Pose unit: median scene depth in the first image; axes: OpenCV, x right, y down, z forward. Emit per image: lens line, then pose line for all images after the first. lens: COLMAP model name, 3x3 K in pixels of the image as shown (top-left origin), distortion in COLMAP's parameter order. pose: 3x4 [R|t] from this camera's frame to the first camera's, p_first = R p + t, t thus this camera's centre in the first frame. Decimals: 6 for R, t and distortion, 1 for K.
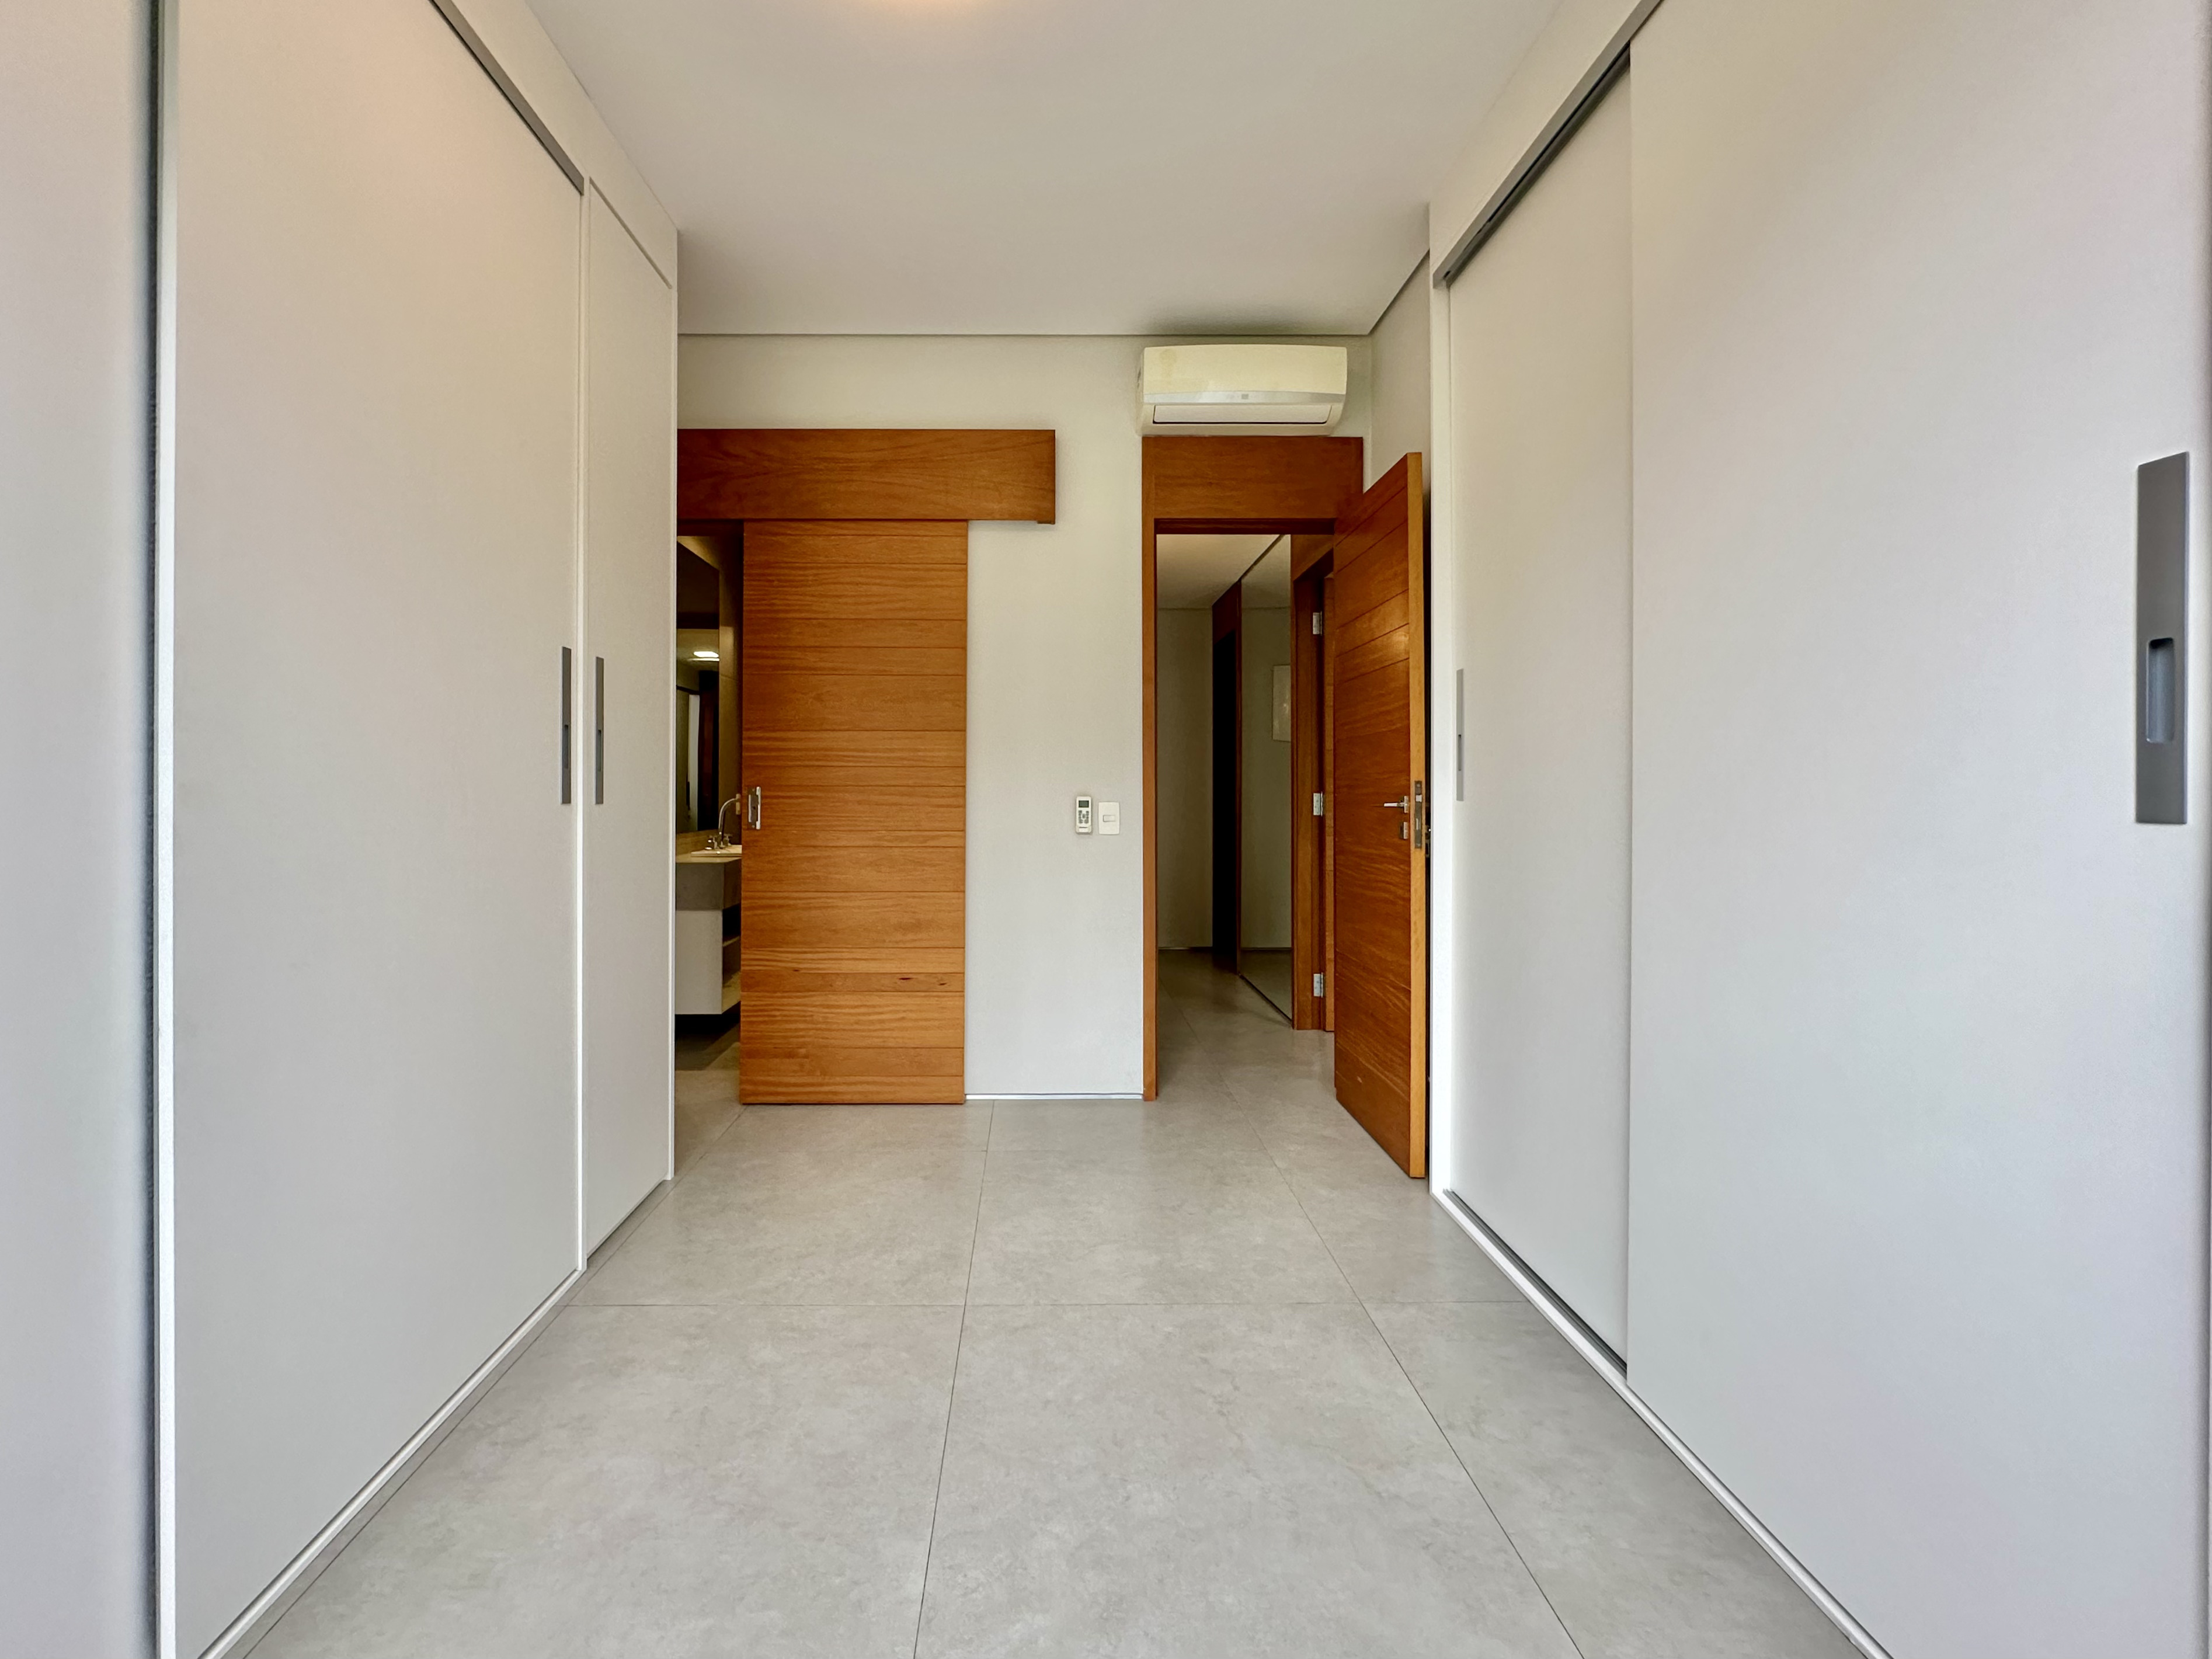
lens RADIAL K [[950.5, 0, 1100.2], [0, 950.5, 781.0], [0, 0, 1]] dist [0.000466, 0.000575]
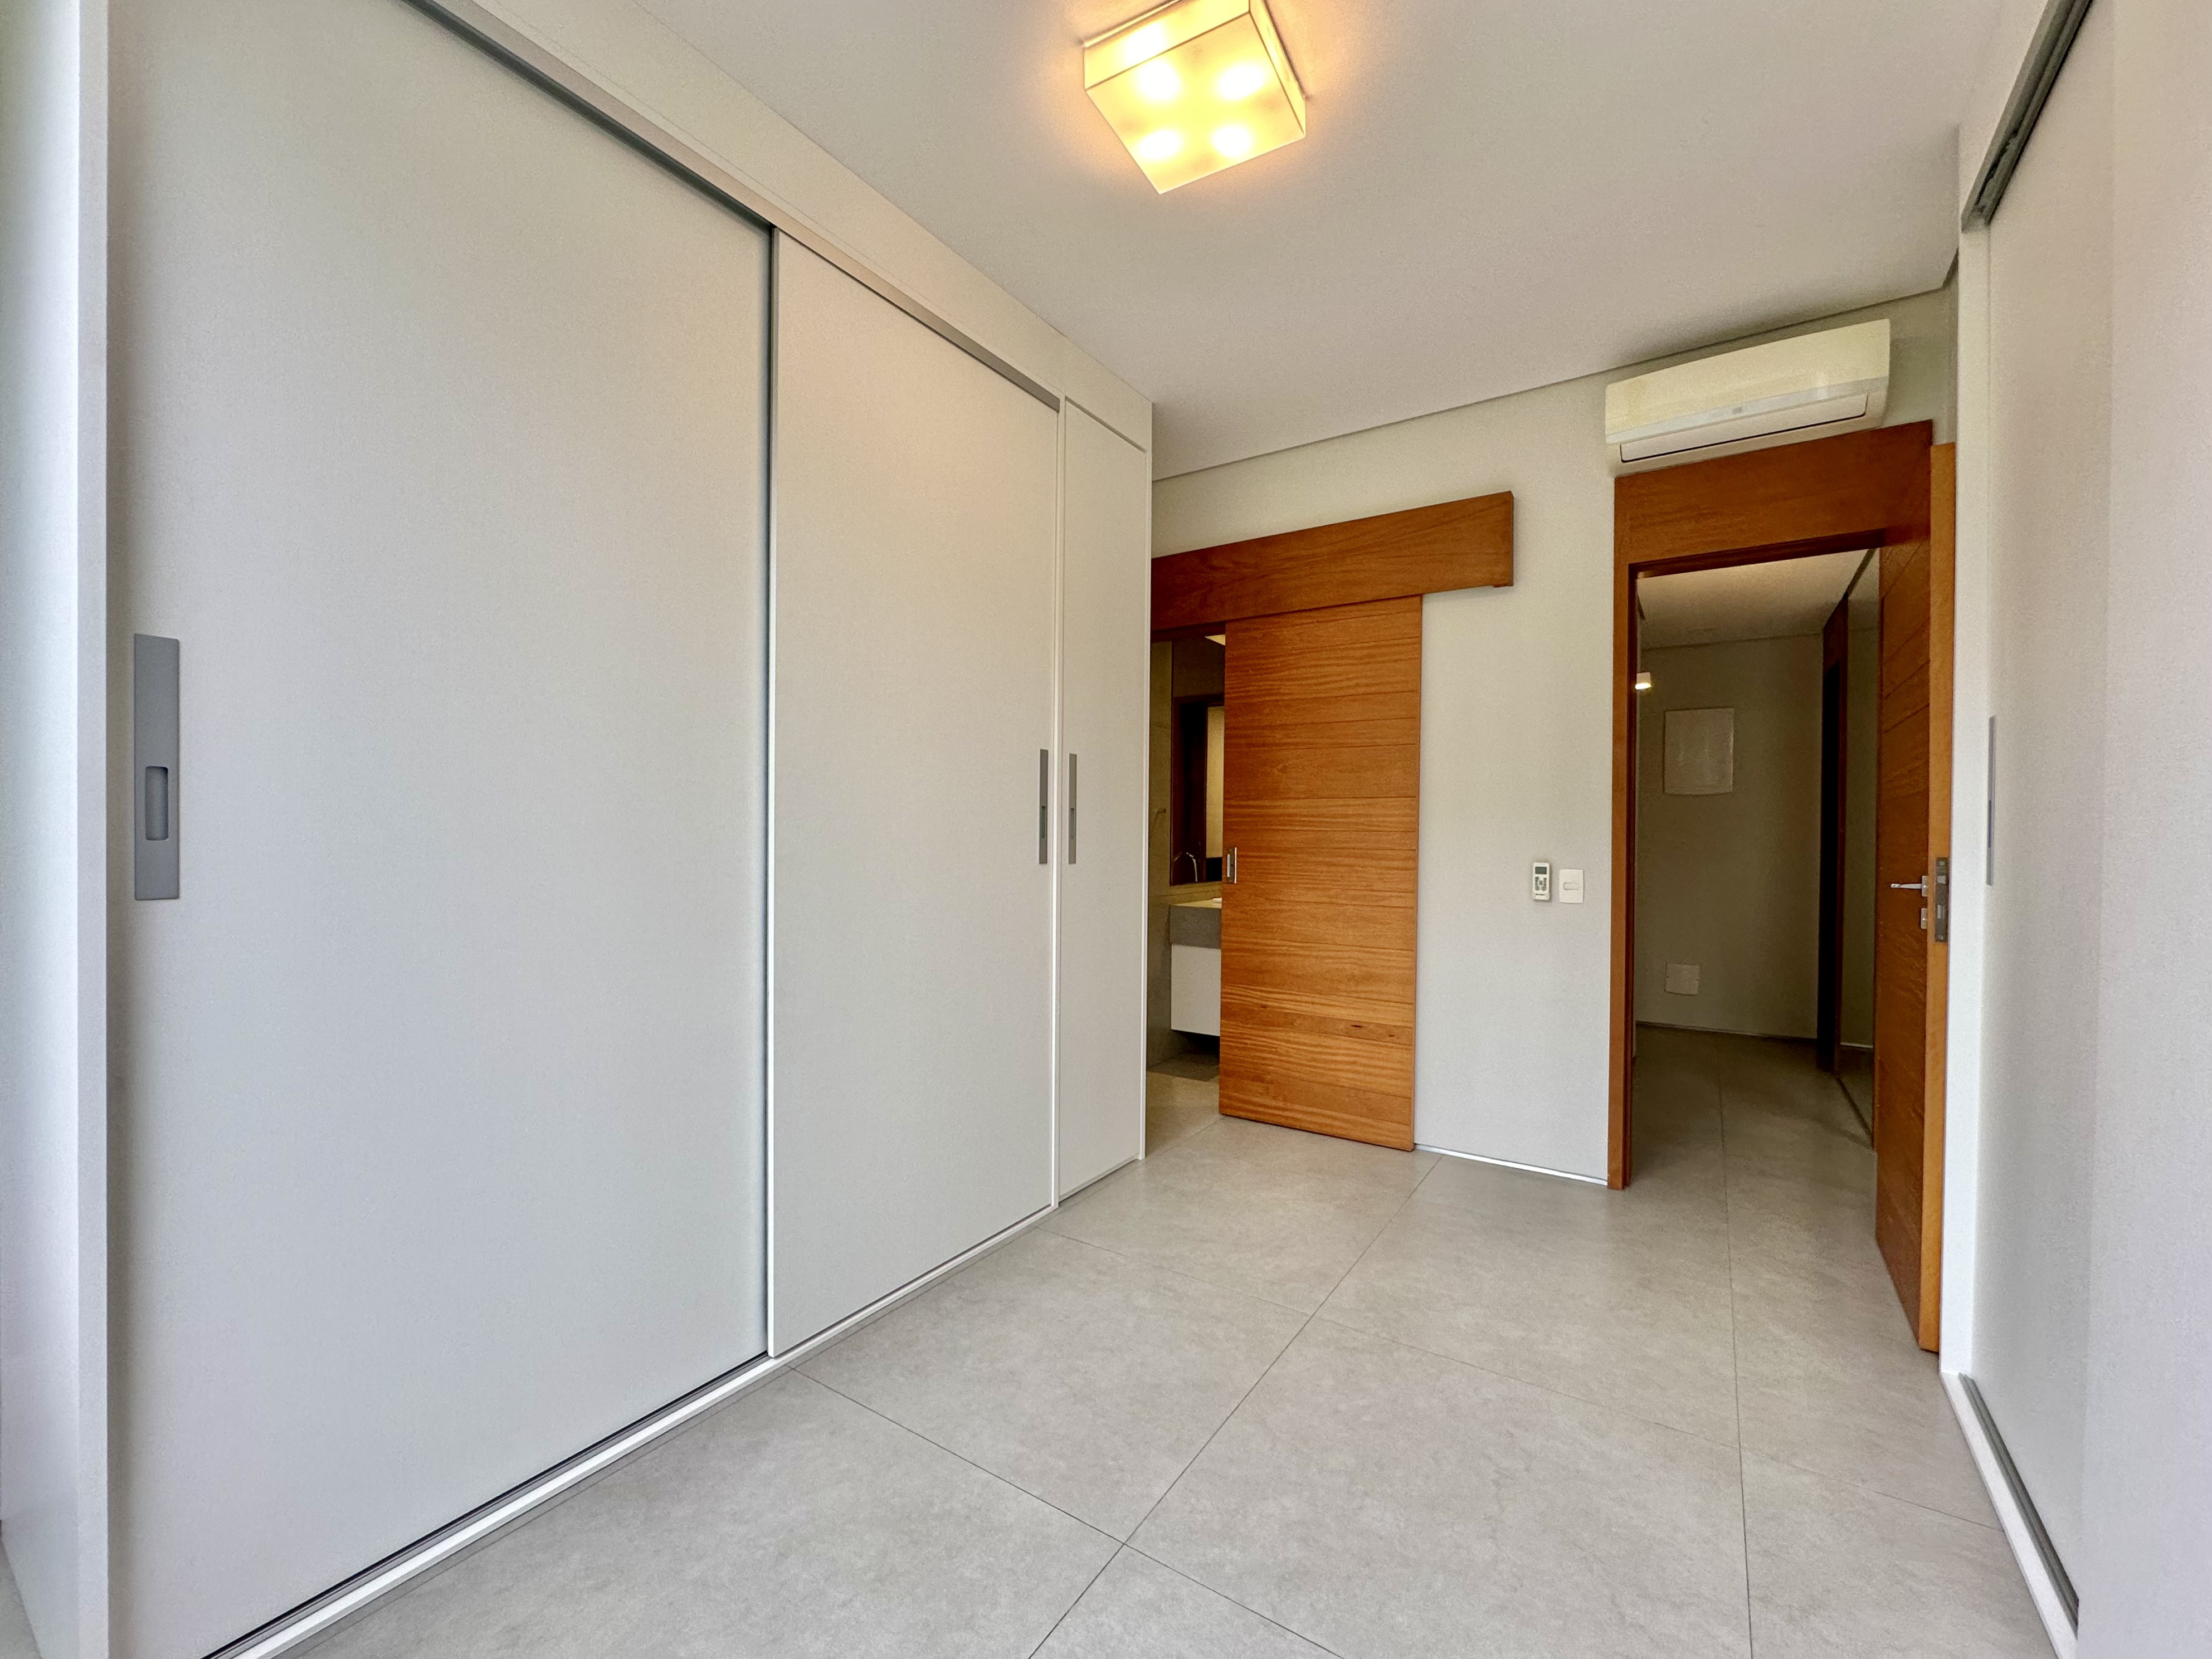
lens RADIAL K [[901.9, 0, 1107.0], [0, 901.9, 842.9], [0, 0, 1]] dist [-0.000347, 0.000102]
pose [[0.829130, 0.012950, -0.558906, 0.135949], [-0.006735, 0.999891, 0.013176, -0.013676], [0.559016, -0.007160, 0.829126, -0.013530]]
